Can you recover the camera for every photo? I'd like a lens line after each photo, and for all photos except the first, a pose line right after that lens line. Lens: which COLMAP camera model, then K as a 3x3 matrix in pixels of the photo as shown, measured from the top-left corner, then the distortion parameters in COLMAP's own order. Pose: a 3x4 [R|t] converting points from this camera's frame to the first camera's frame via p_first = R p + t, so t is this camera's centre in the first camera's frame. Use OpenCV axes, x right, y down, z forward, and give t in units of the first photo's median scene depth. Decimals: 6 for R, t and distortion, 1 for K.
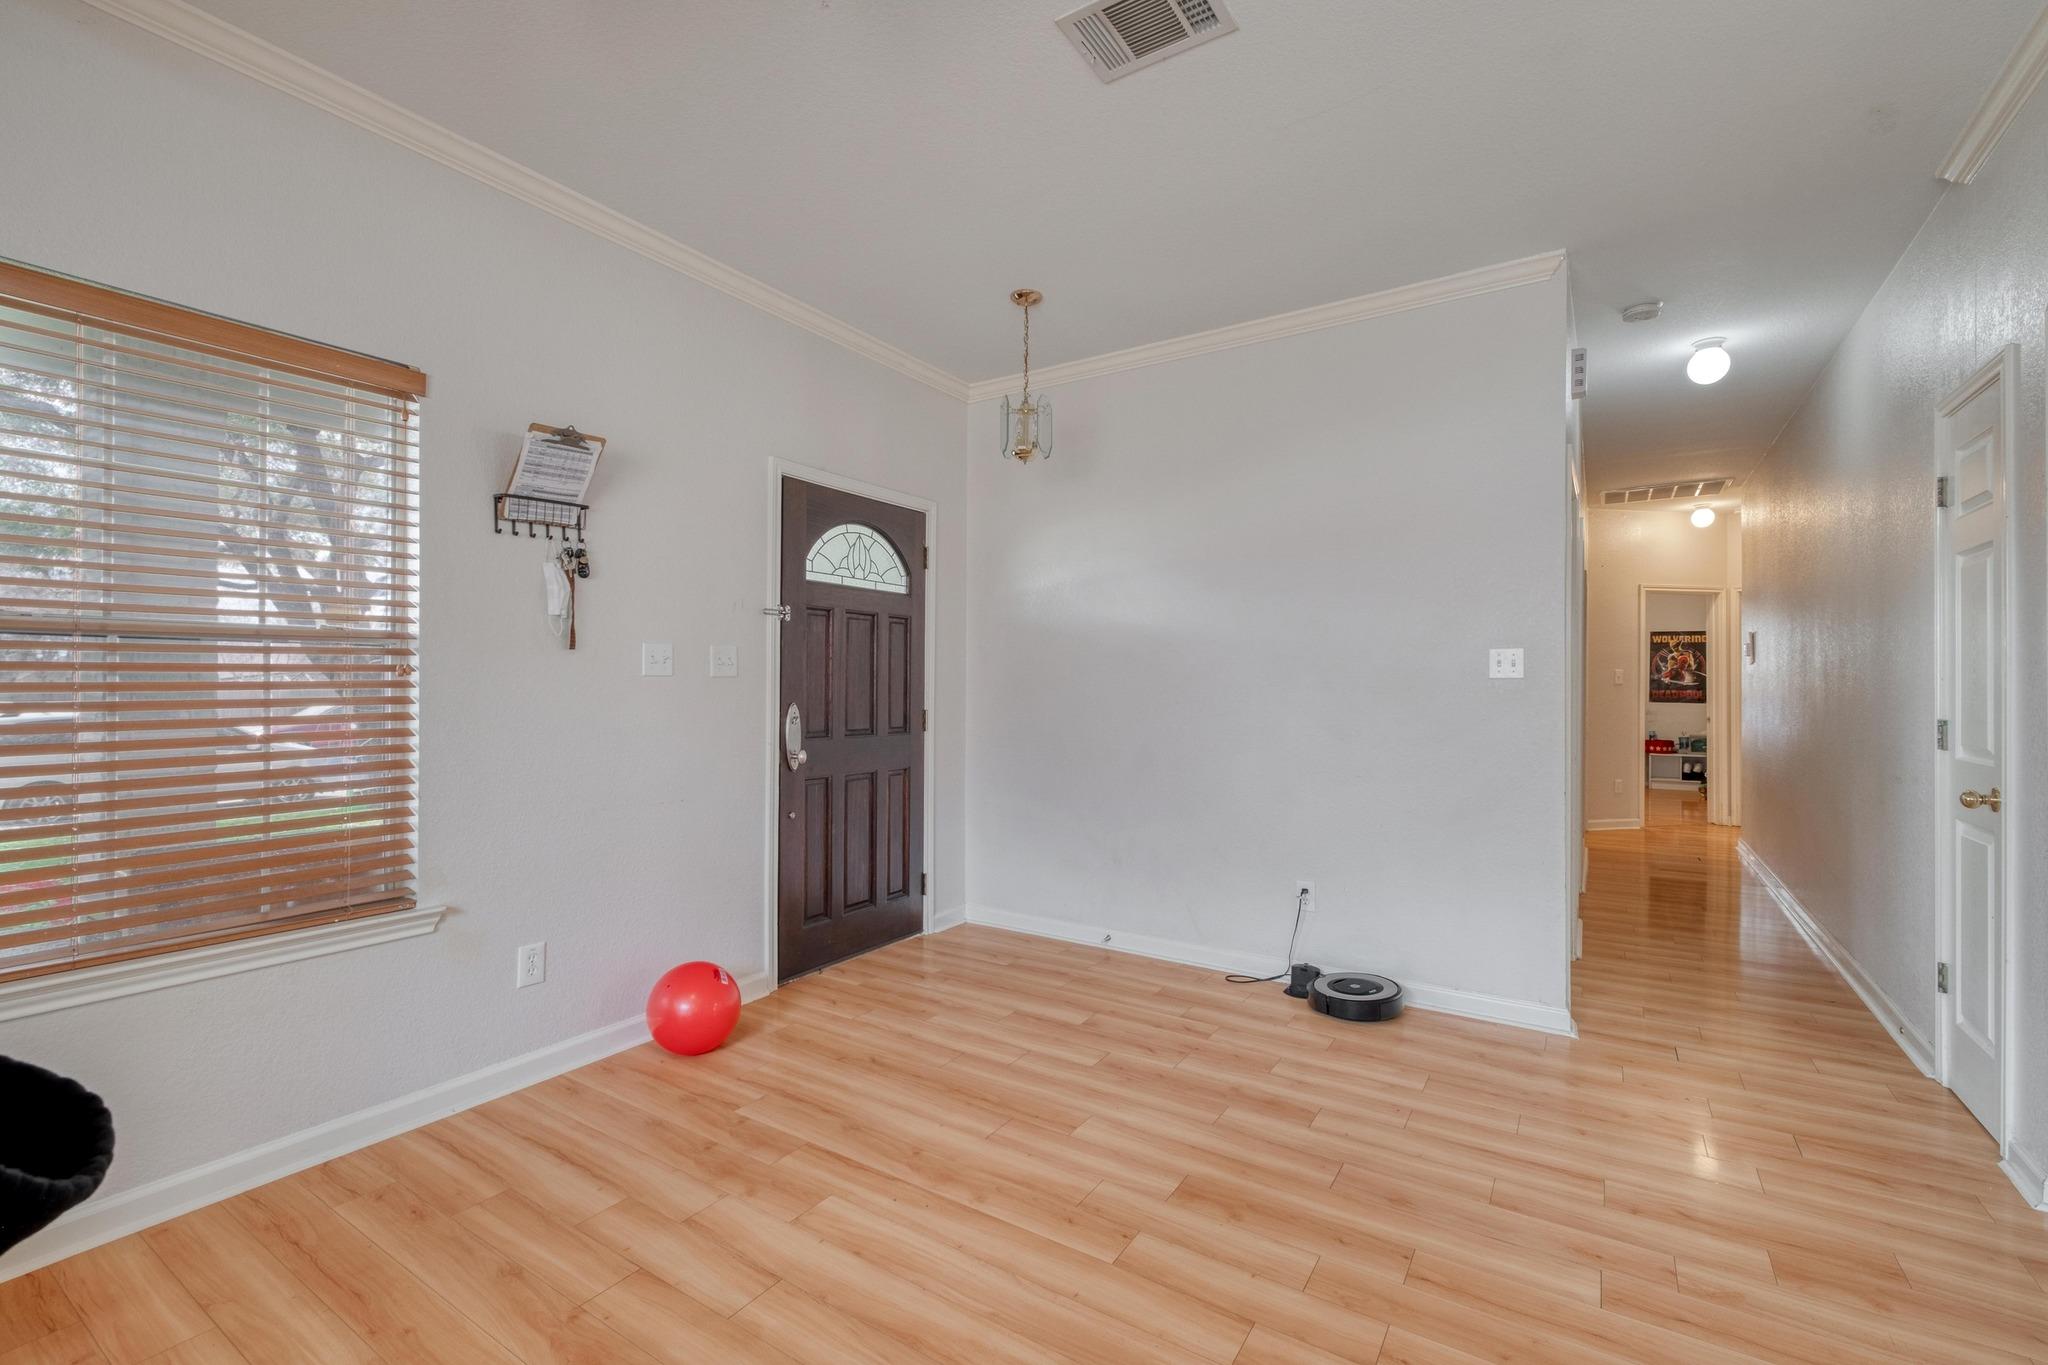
lens RADIAL K [[886.7, 0, 1021.0], [0, 886.7, 685.9], [0, 0, 1]] dist [0.007659, -0.004113]
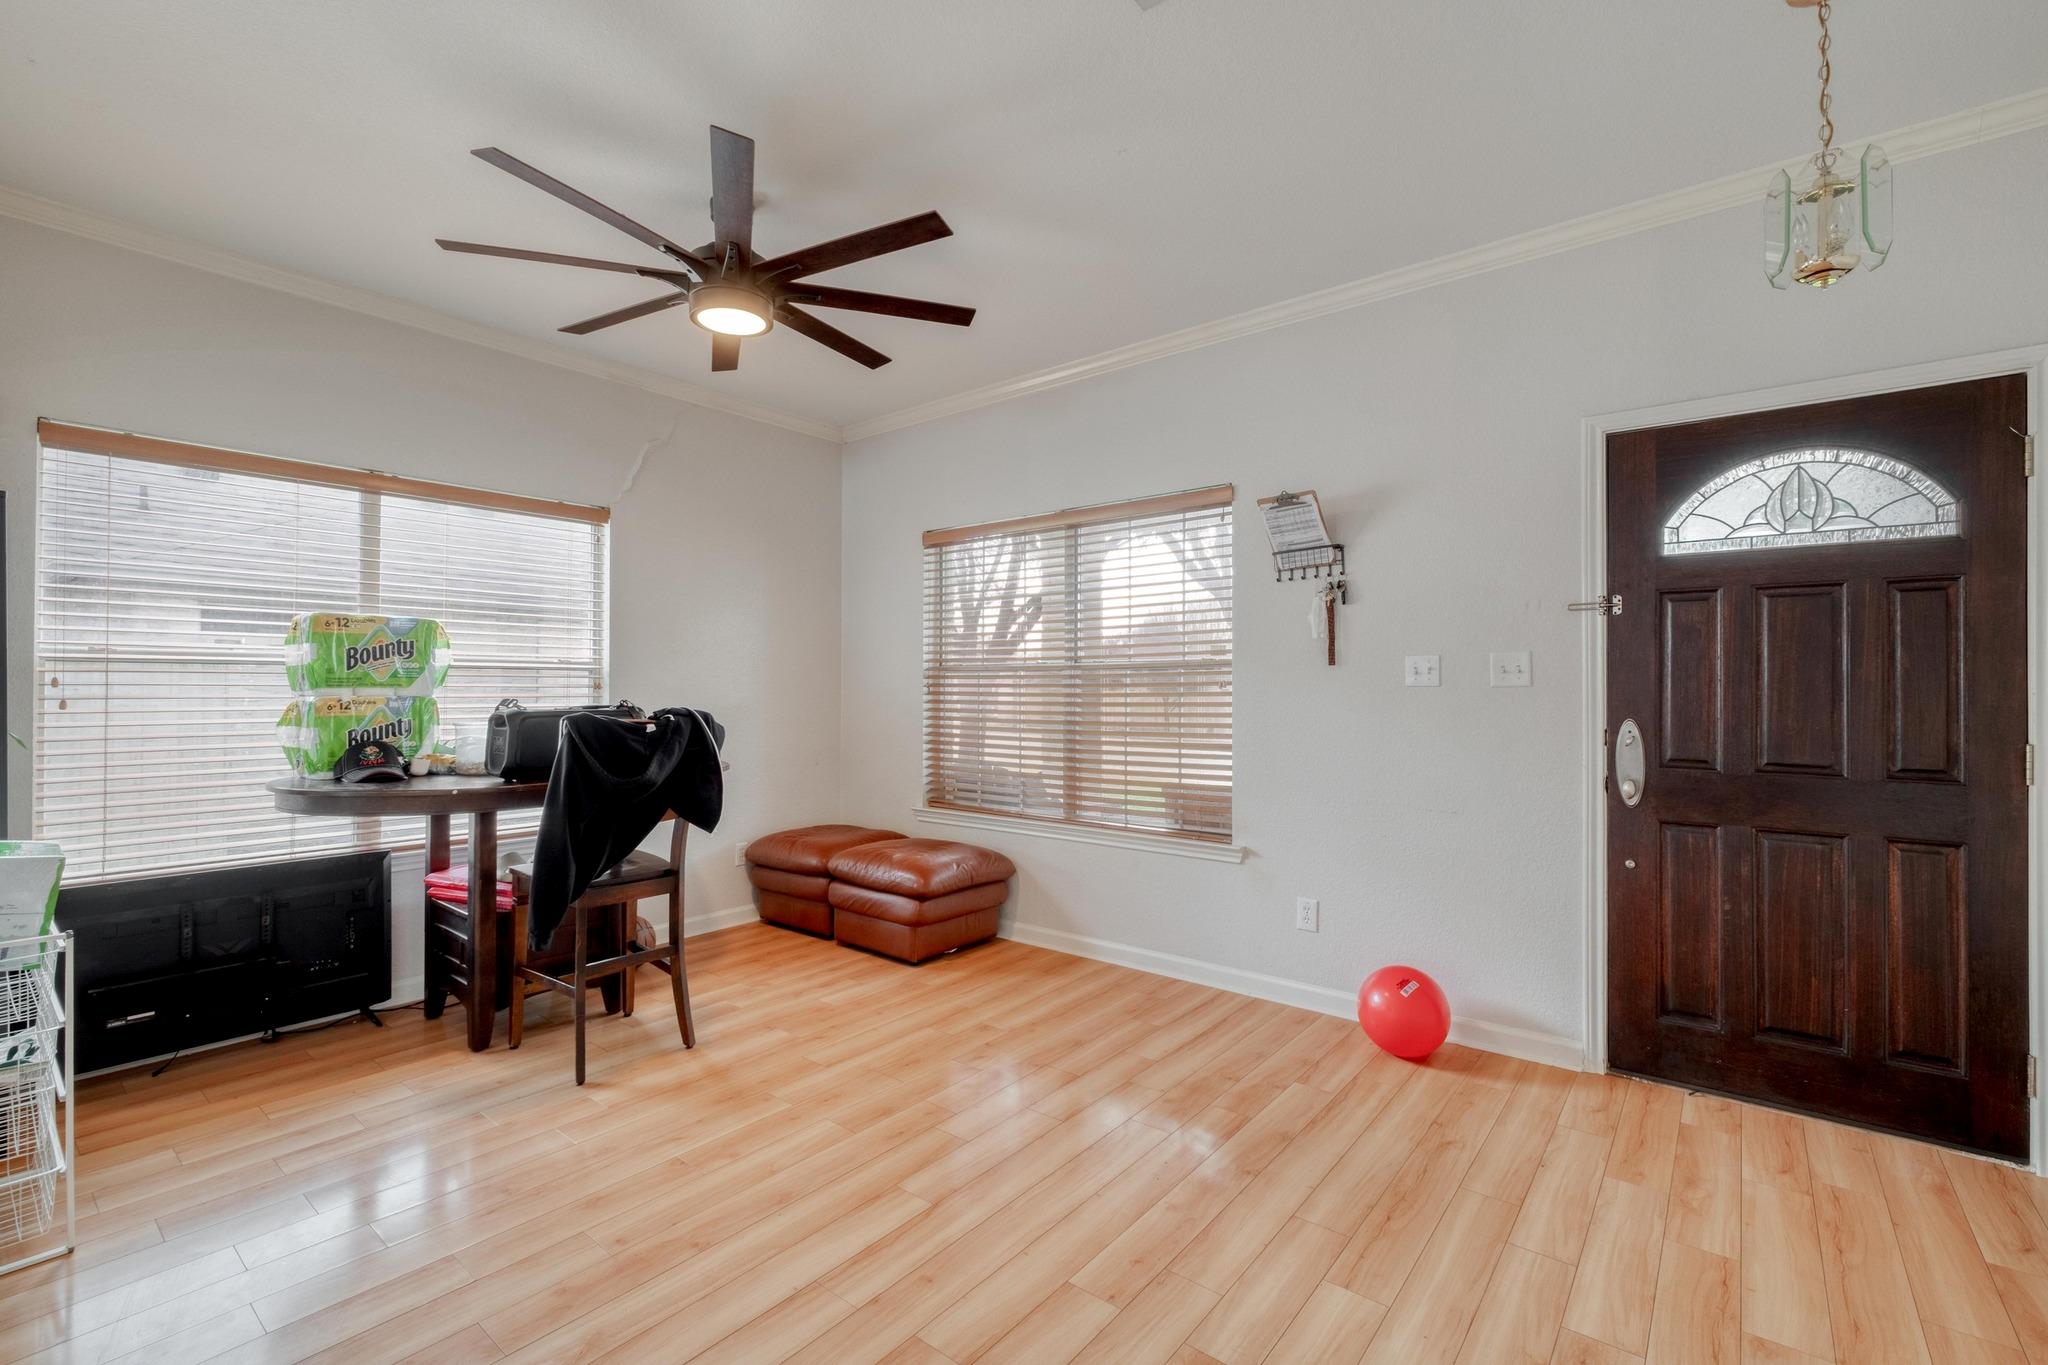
lens RADIAL K [[886.7, 0, 1027.6], [0, 886.7, 685.6], [0, 0, 1]] dist [0.007659, -0.004113]
pose [[-0.100171, -0.009594, -0.994924, 0.729534], [-0.005327, 0.999944, -0.009106, -0.000219], [0.994956, 0.004388, -0.100216, 0.702944]]
